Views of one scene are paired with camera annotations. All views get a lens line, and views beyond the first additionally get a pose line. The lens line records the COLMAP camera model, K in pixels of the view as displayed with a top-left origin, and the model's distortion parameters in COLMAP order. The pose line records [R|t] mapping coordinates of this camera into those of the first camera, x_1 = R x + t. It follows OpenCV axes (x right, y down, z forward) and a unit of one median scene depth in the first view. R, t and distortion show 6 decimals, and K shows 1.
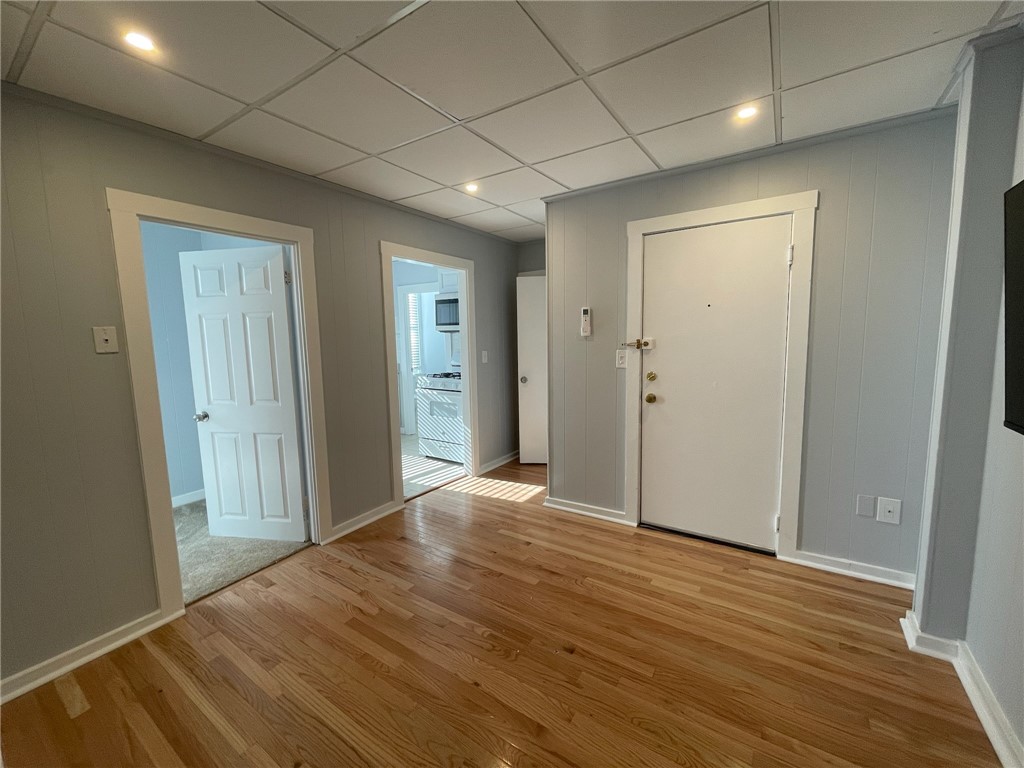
lens RADIAL K [[416.2, 0, 511.2], [0, 416.2, 382.9], [0, 0, 1]] dist [-0.003735, -0.000082]
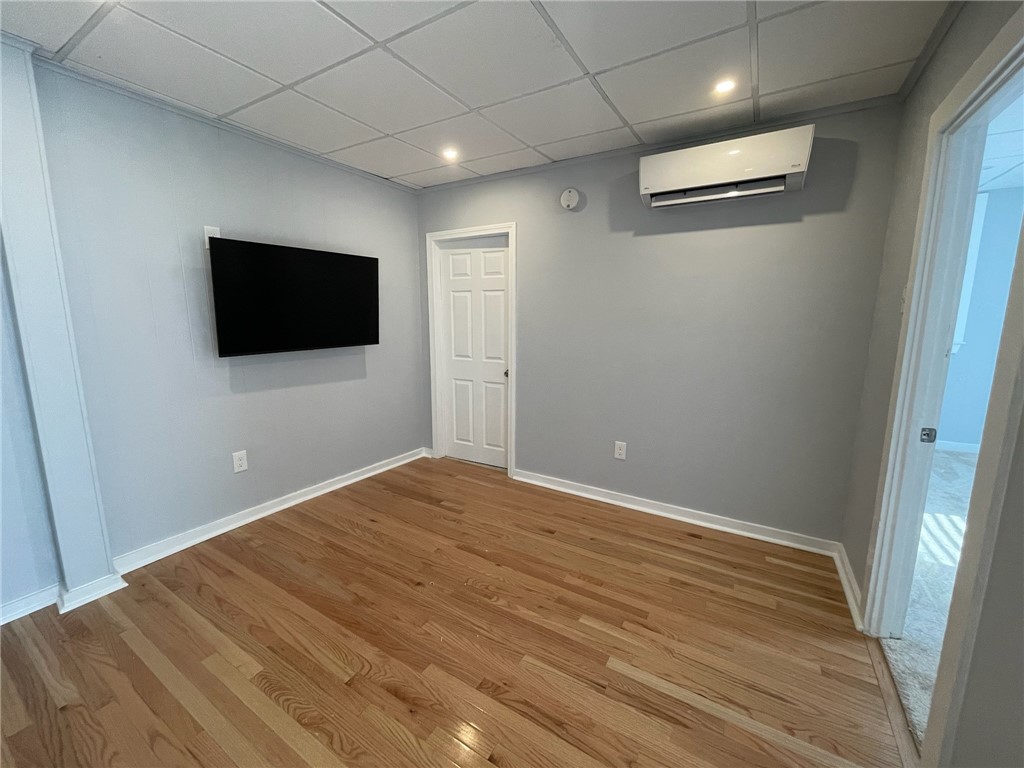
lens RADIAL K [[416.2, 0, 513.8], [0, 416.2, 388.6], [0, 0, 1]] dist [-0.003735, -0.000082]
pose [[-0.998362, 0.029978, -0.048735, -0.072443], [0.015545, 0.961832, 0.273197, -0.171945], [0.055065, 0.271992, -0.960723, 1.843495]]
